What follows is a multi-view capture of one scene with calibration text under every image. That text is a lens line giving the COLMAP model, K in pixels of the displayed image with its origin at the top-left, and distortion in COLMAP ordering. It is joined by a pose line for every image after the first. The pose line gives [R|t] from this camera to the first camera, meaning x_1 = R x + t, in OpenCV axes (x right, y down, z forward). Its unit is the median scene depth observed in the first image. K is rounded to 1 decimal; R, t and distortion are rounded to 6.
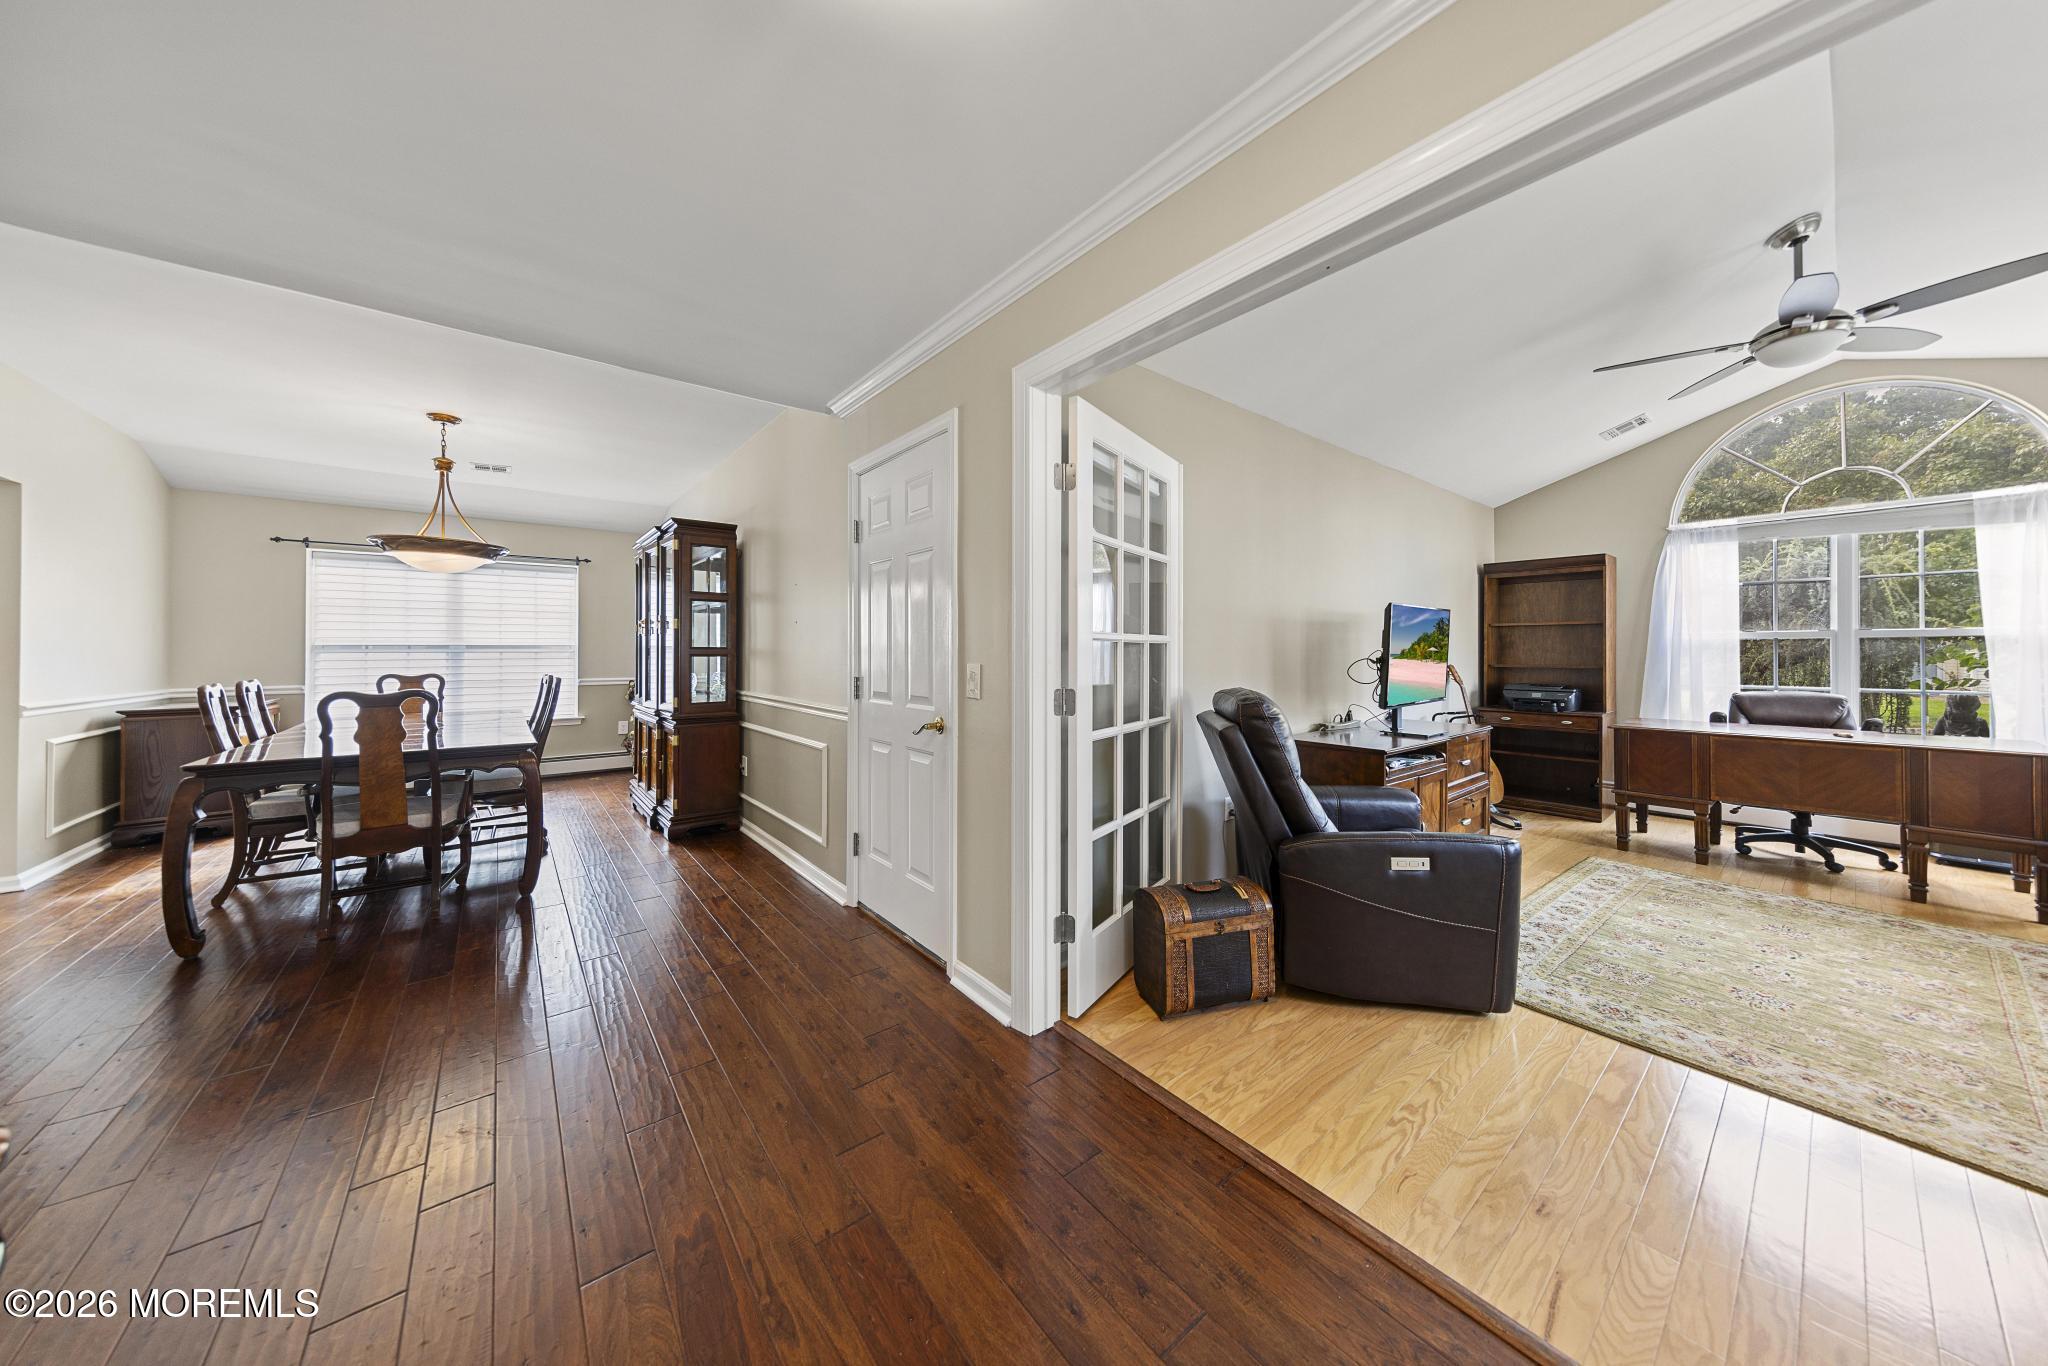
lens RADIAL K [[650.1, 0, 1038.4], [0, 650.1, 648.9], [0, 0, 1]] dist [0.007568, -0.001210]
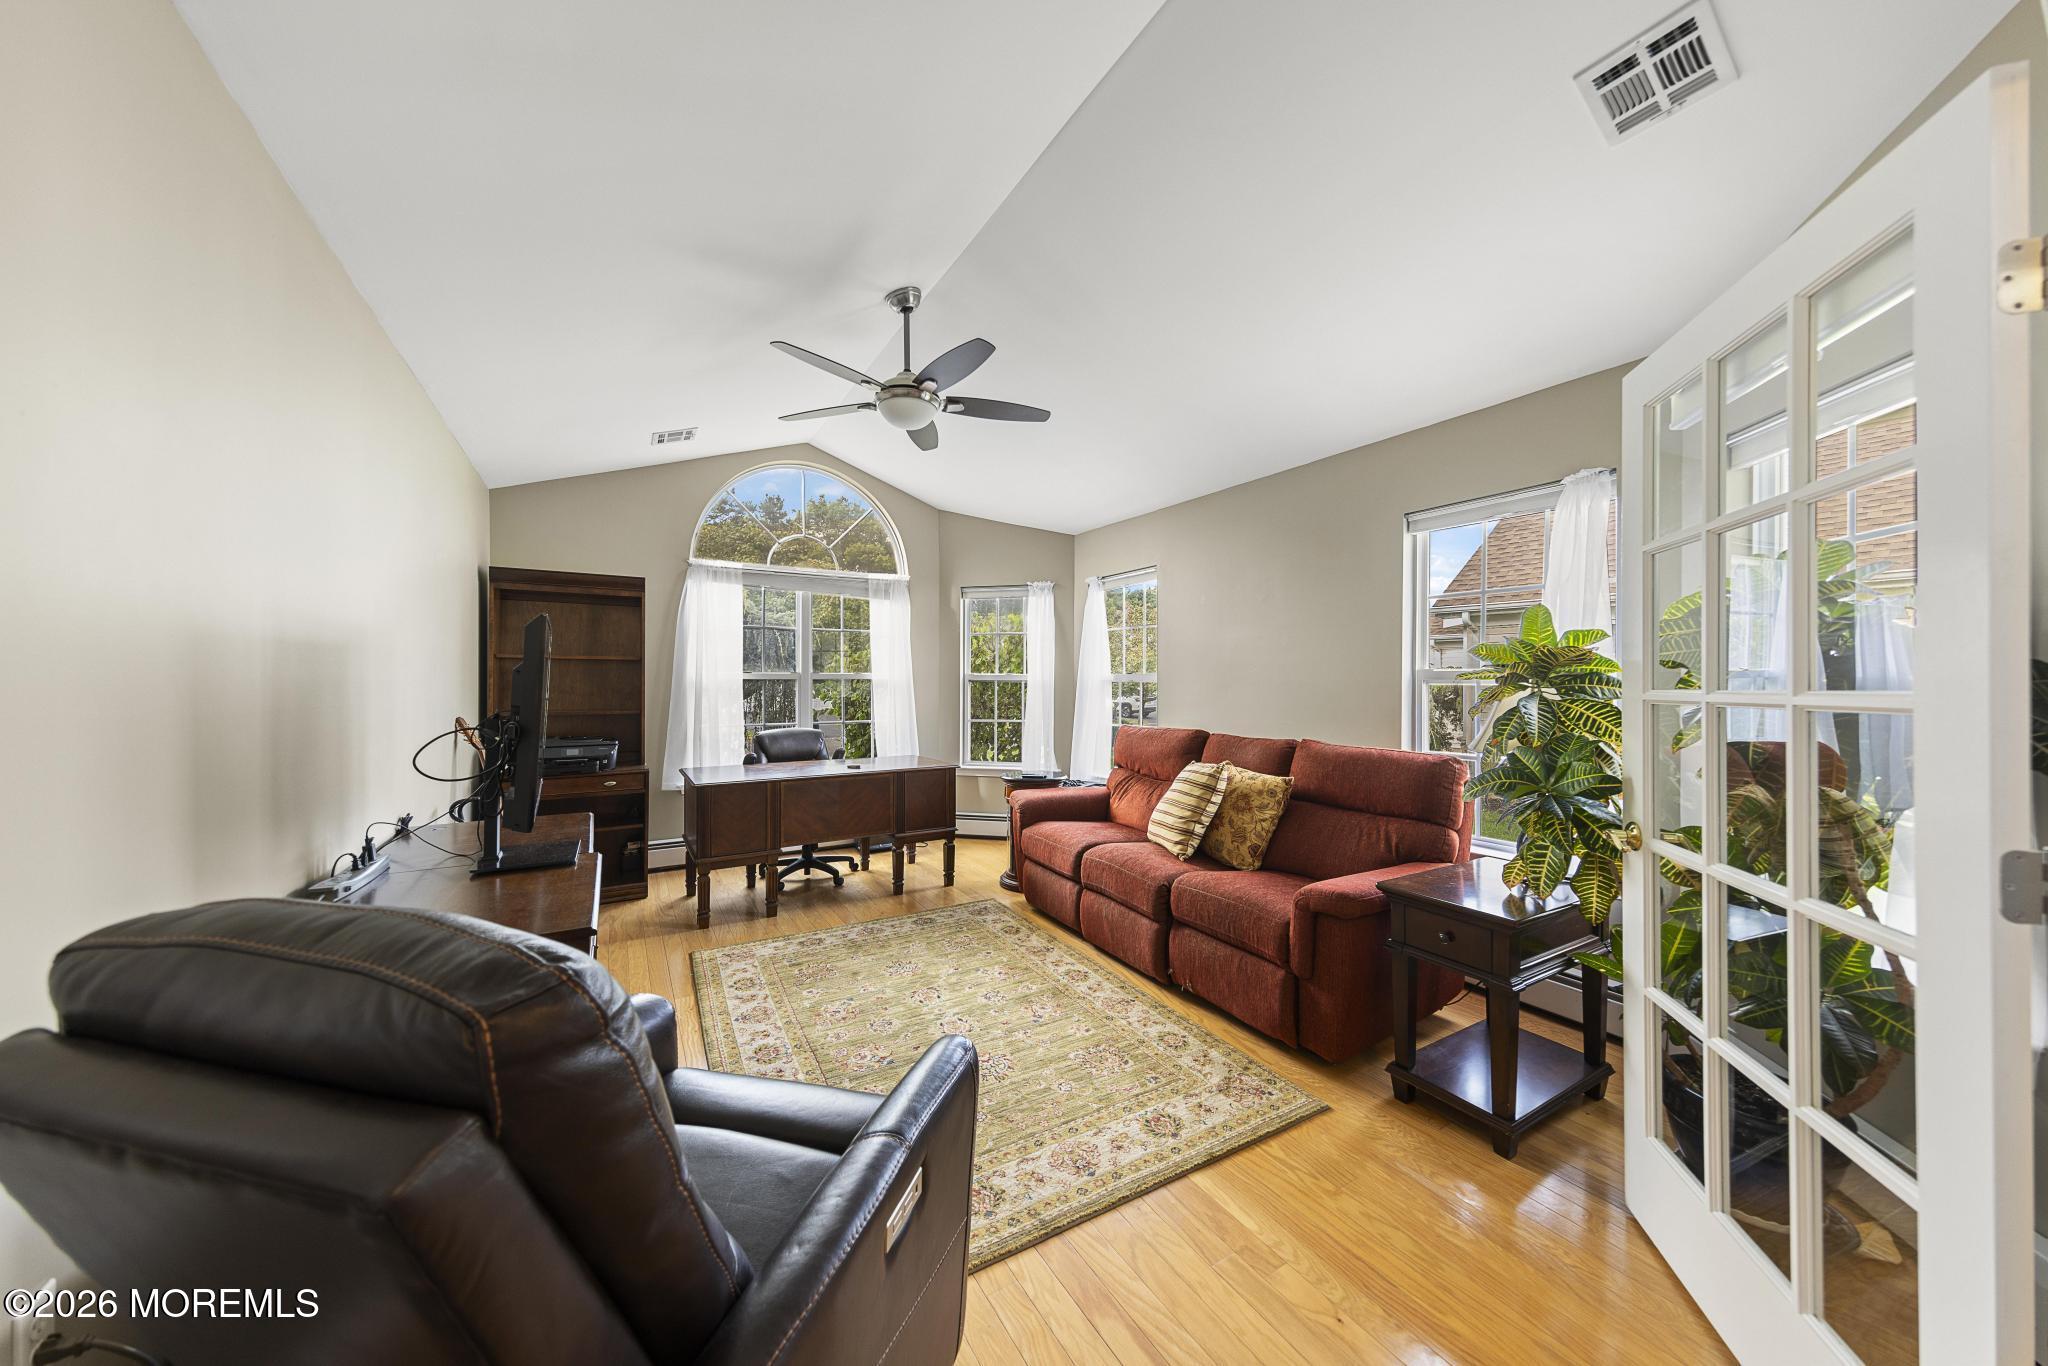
lens RADIAL K [[683.0, 0, 1028.6], [0, 683.0, 686.3], [0, 0, 1]] dist [0.007138, 0.000023]
pose [[0.136915, -0.008154, 0.990549, 0.063551], [-0.007200, 0.999932, 0.009226, -0.020448], [-0.990557, -0.008395, 0.136847, 0.456560]]
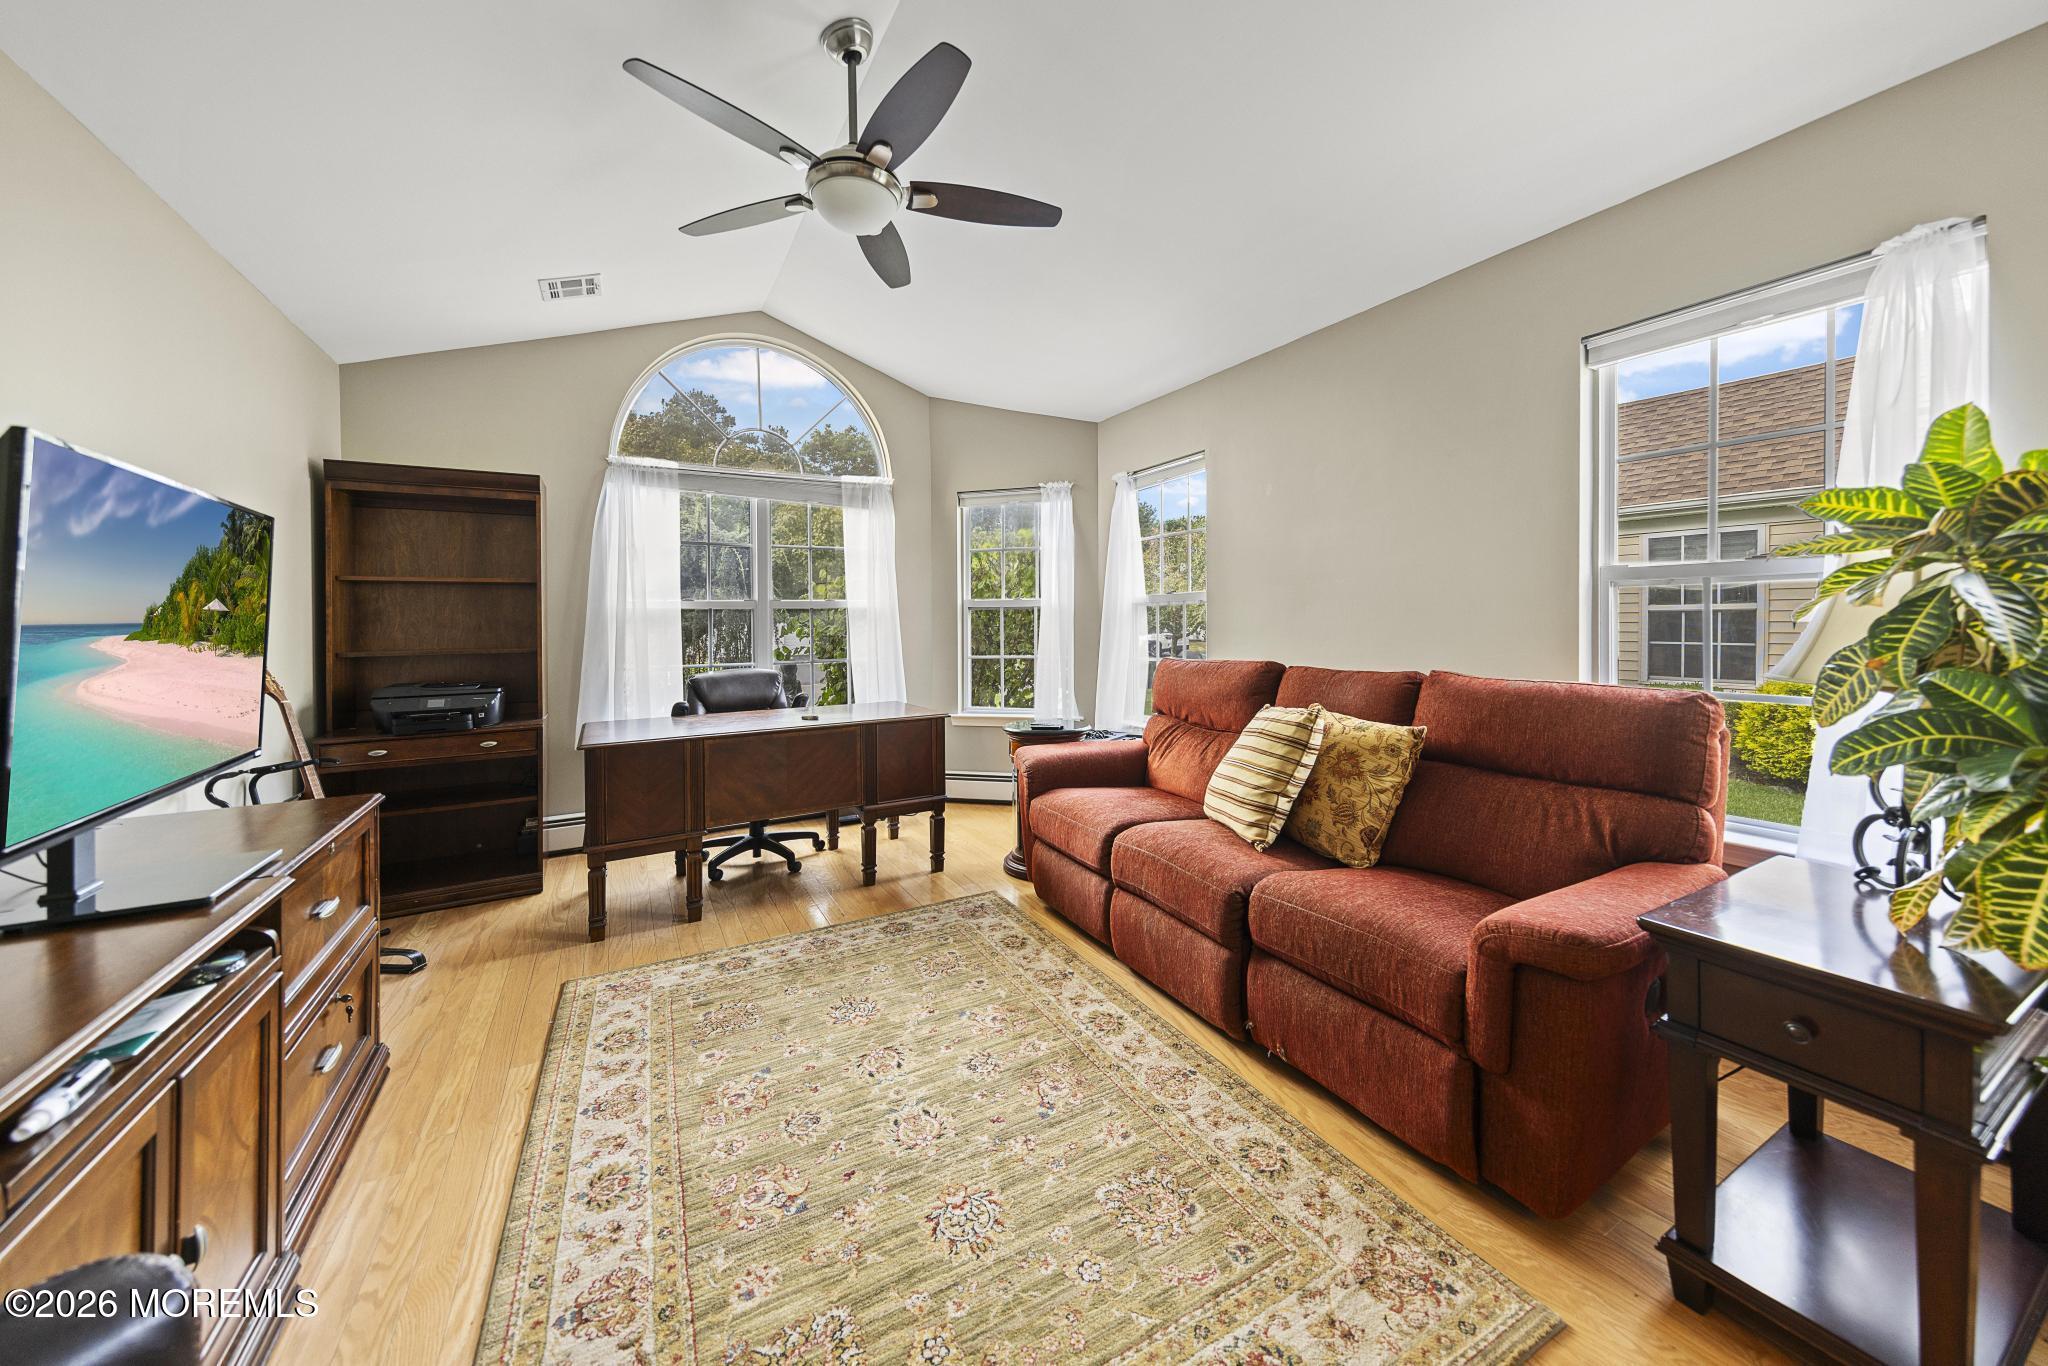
lens RADIAL K [[725.1, 0, 1035.9], [0, 725.1, 626.8], [0, 0, 1]] dist [0.004857, -0.000978]
pose [[0.159462, -0.010093, 0.987153, 0.270812], [0.007977, 0.999928, 0.008935, 0.003132], [-0.987172, 0.006450, 0.159531, 0.468494]]
